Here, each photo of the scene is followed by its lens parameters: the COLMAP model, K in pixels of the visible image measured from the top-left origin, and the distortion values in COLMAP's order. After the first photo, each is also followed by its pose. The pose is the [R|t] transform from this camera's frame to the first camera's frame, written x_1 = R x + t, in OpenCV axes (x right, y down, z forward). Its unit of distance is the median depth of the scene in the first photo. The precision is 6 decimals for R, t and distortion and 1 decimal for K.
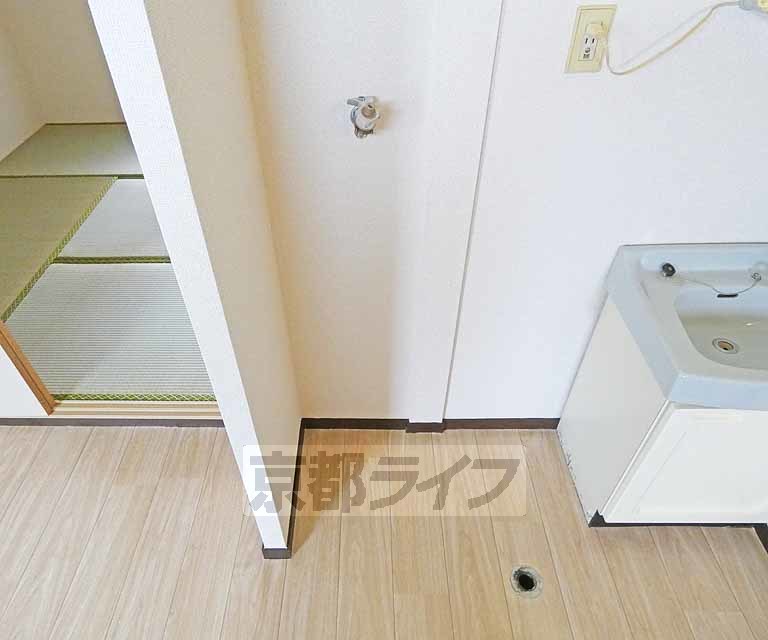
lens RADIAL K [[501.7, 0, 383.2], [0, 501.7, 308.6], [0, 0, 1]] dist [0.001154, -0.000472]
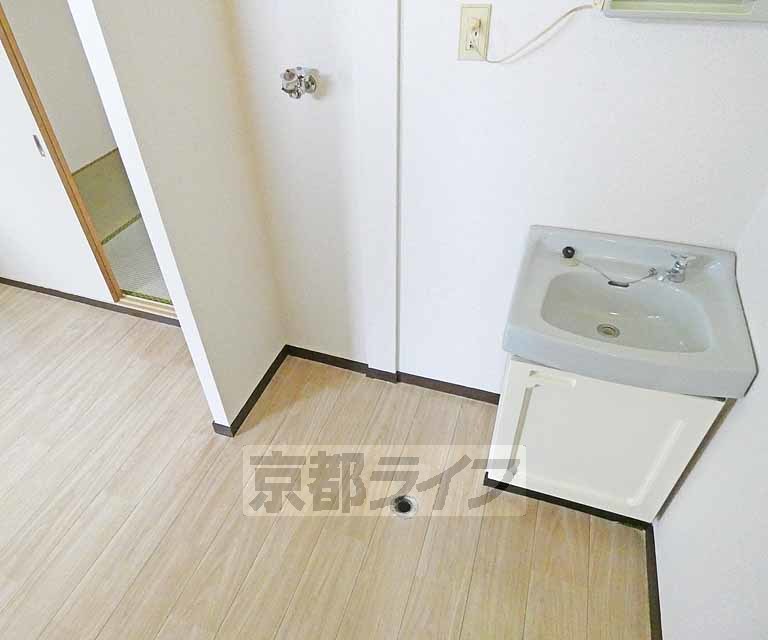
lens RADIAL K [[526.0, 0, 384.0], [0, 526.0, 320.0], [0, 0, 1]] dist [0.000216, -0.000405]
pose [[0.943377, 0.196207, -0.267474, 0.471297], [-0.197591, 0.980037, 0.022010, 0.108102], [0.266453, 0.032087, 0.963314, -0.176434]]
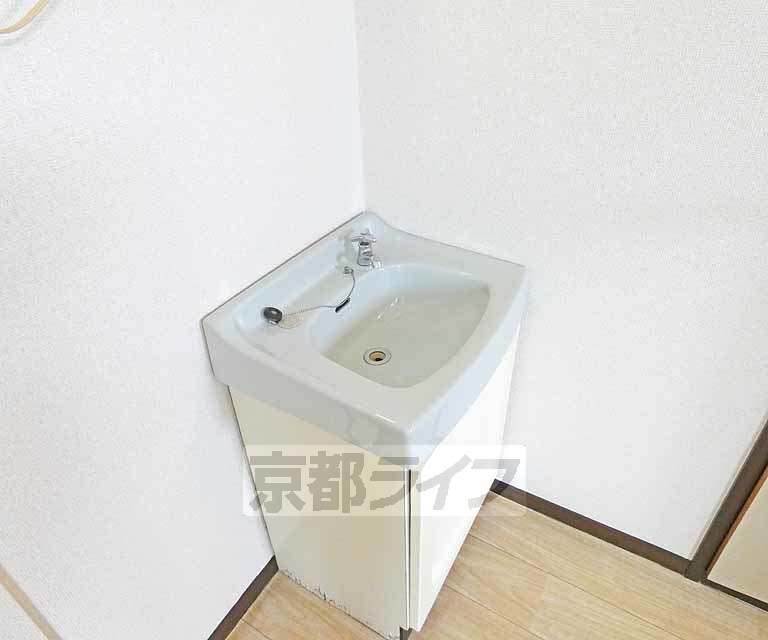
lens RADIAL K [[526.0, 0, 384.0], [0, 526.0, 320.0], [0, 0, 1]] dist [0.000216, -0.000405]
pose [[0.545890, -0.496137, 0.675168, 0.119732], [0.578081, 0.806329, 0.125125, -0.066210], [-0.606487, 0.321997, 0.726974, 0.308623]]
